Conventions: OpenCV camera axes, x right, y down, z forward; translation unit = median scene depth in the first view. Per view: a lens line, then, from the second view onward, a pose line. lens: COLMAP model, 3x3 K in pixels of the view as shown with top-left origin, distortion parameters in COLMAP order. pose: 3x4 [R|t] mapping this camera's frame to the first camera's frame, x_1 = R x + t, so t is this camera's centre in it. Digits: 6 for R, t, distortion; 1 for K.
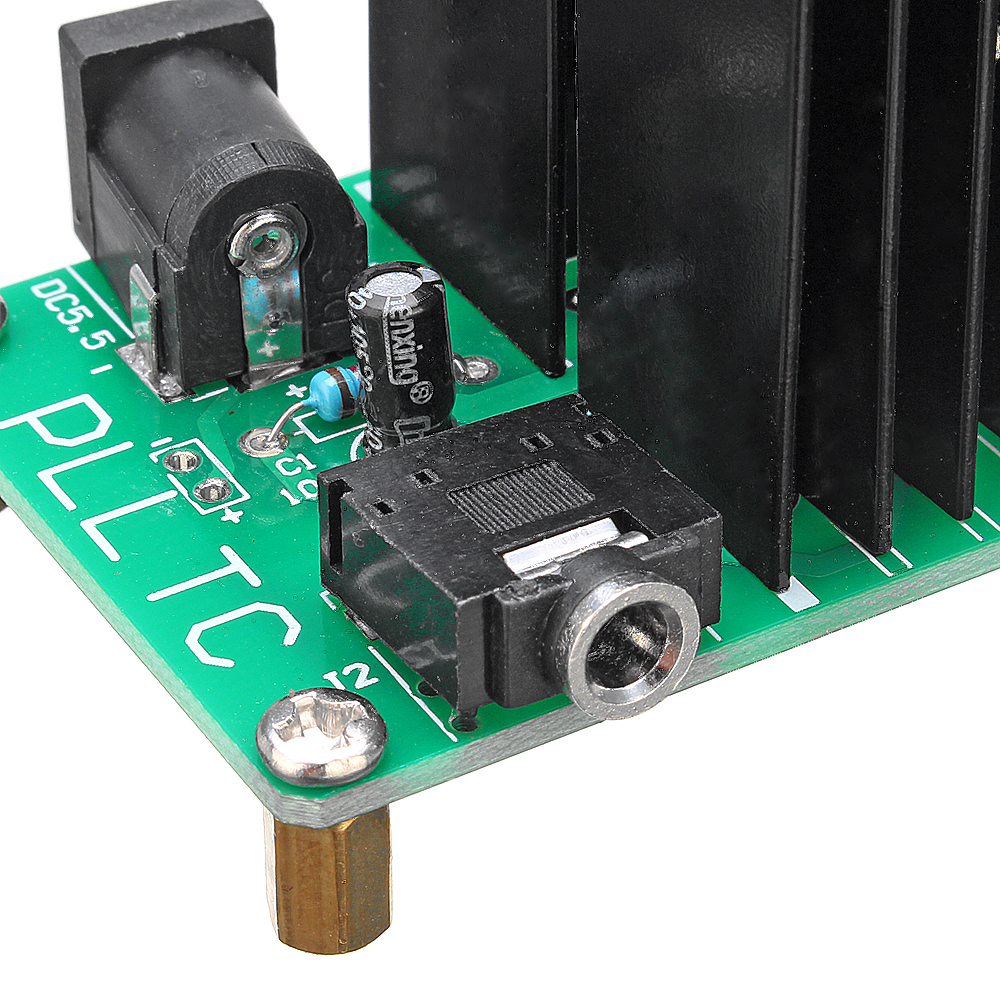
lens RADIAL K [[5255.1, 0, 499.7], [0, 5255.1, 499.8], [0, 0, 1]] dist [-0.188739, 0.000000]
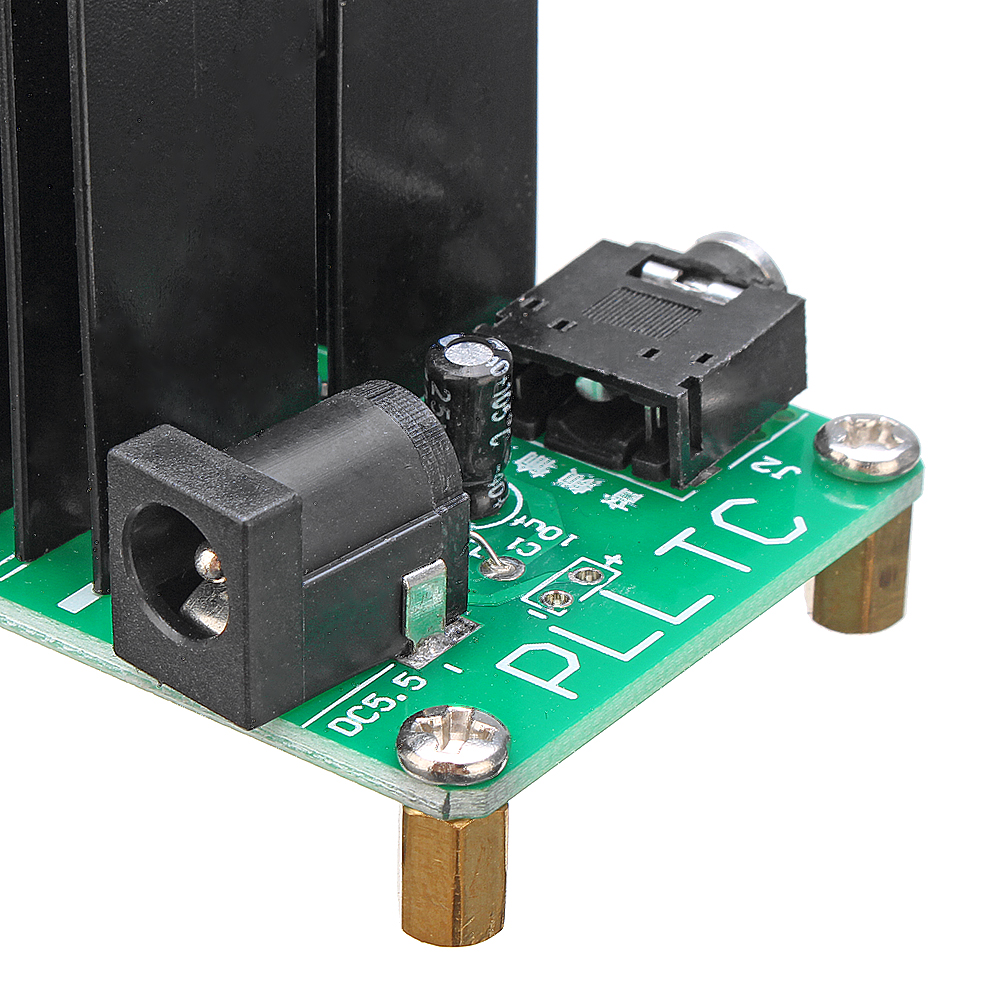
lens RADIAL K [[5255.1, 0, 500.0], [0, 5255.1, 499.8], [0, 0, 1]] dist [-0.188739, 0.000000]
pose [[-0.400754, -0.455305, 0.795043, -0.926567], [0.528866, 0.593635, 0.606546, -0.697289], [-0.748129, 0.663547, 0.002894, 1.001649]]
